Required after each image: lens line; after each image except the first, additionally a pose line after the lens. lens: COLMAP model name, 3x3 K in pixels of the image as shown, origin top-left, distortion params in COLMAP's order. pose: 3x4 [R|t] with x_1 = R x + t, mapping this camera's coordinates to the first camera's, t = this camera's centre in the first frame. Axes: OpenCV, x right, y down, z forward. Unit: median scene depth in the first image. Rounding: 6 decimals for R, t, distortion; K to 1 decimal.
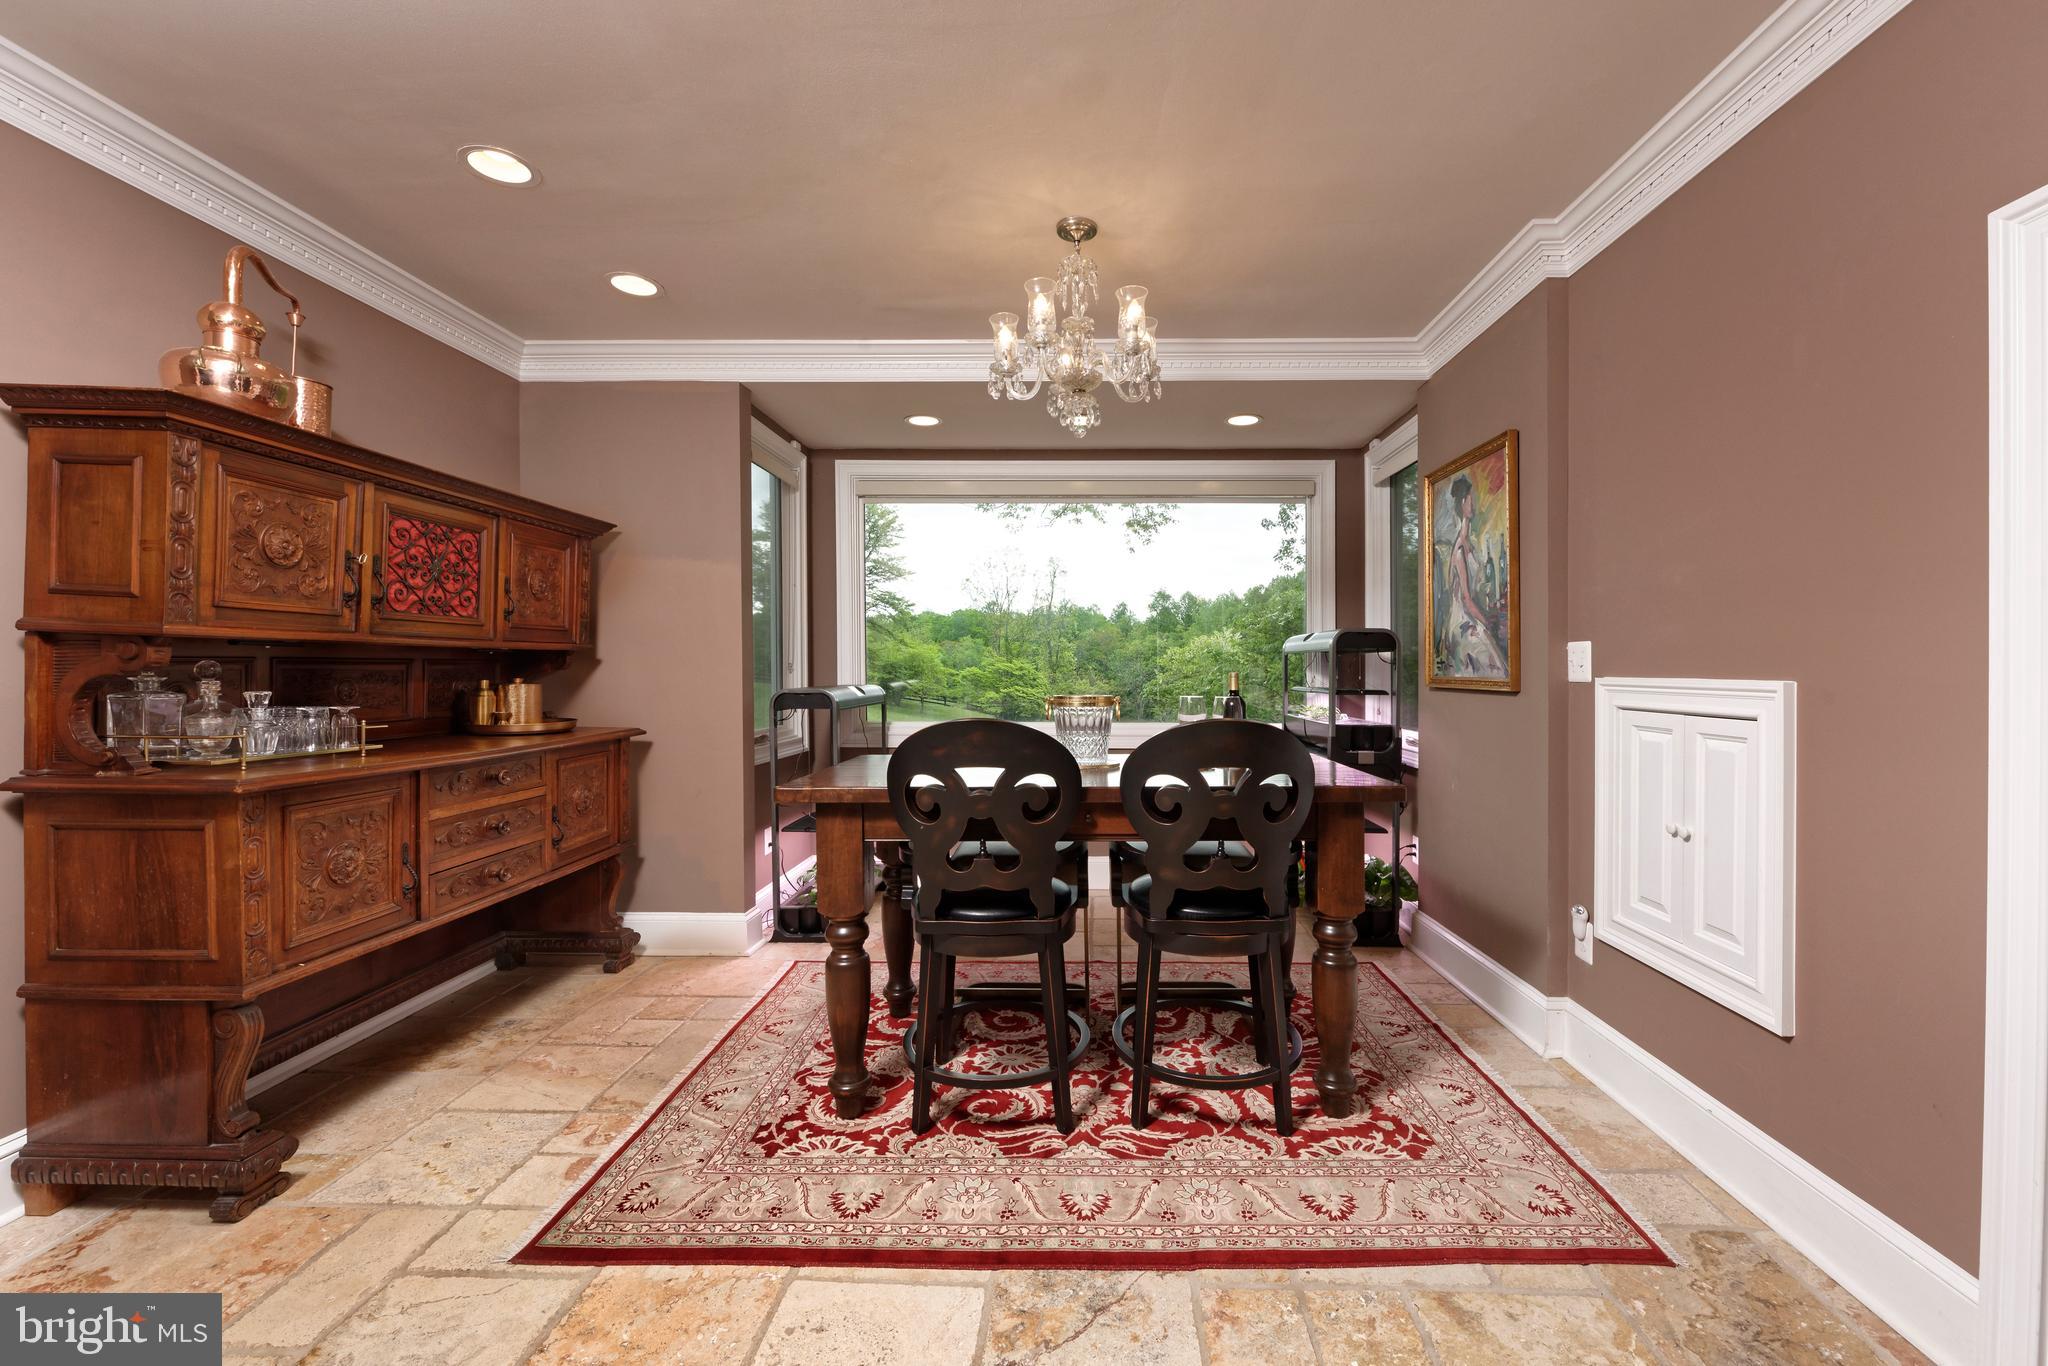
lens RADIAL K [[840.2, 0, 1029.6], [0, 840.2, 673.7], [0, 0, 1]] dist [0.000851, -0.000047]
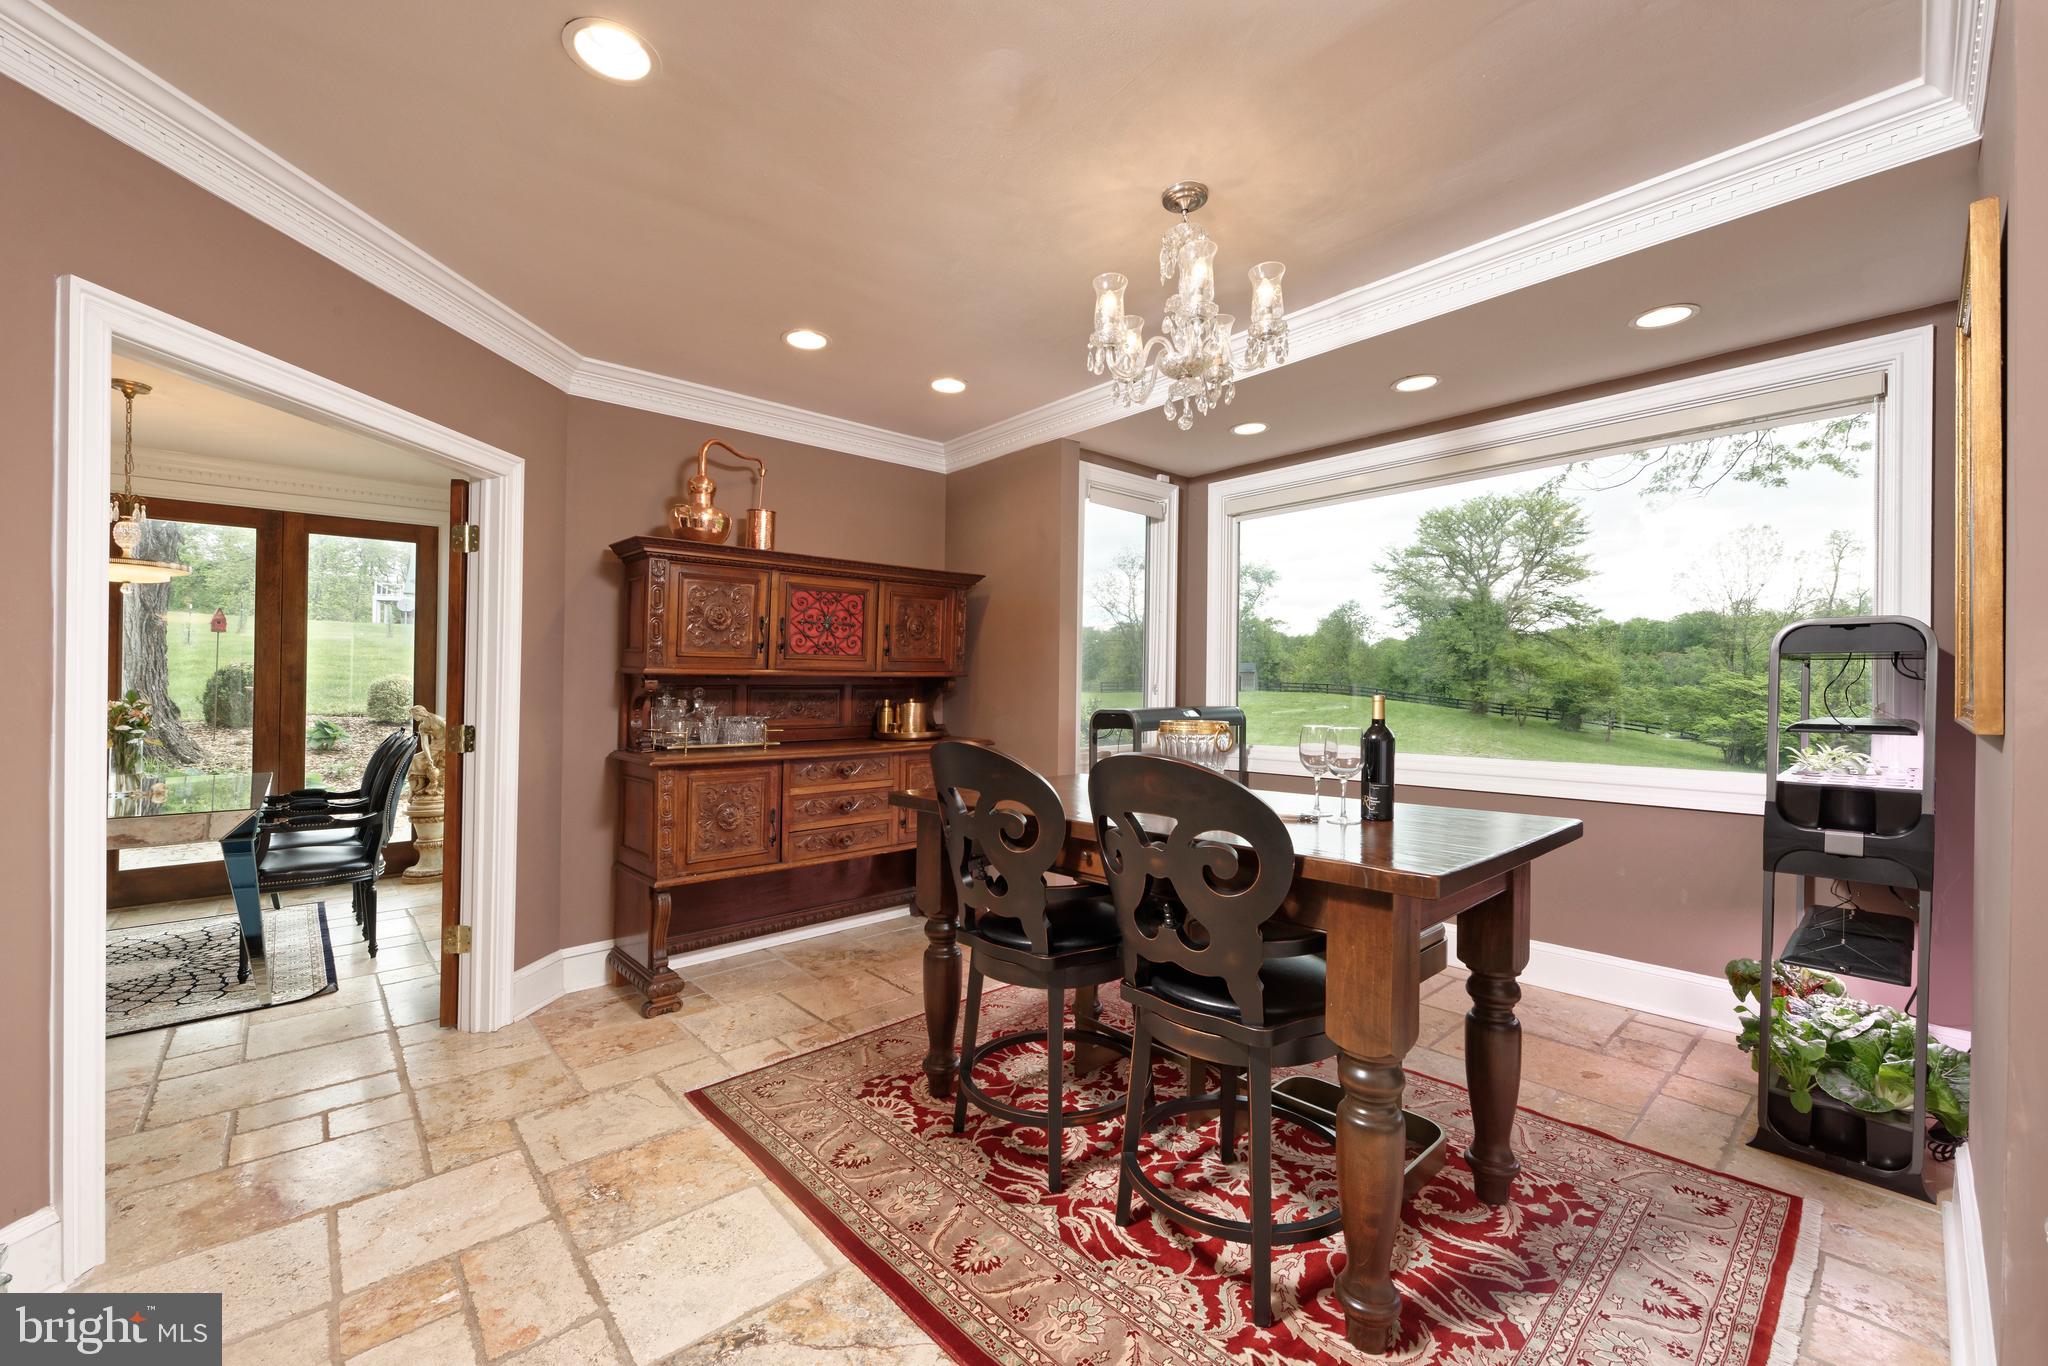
lens RADIAL K [[810.7, 0, 1024.0], [0, 810.7, 683.0], [0, 0, 1]] dist [-0.001628, -0.000531]
pose [[0.693698, -0.009345, -0.720206, 0.633692], [0.000383, 0.999920, -0.012606, -0.004170], [0.720266, 0.008469, 0.693646, 0.329878]]
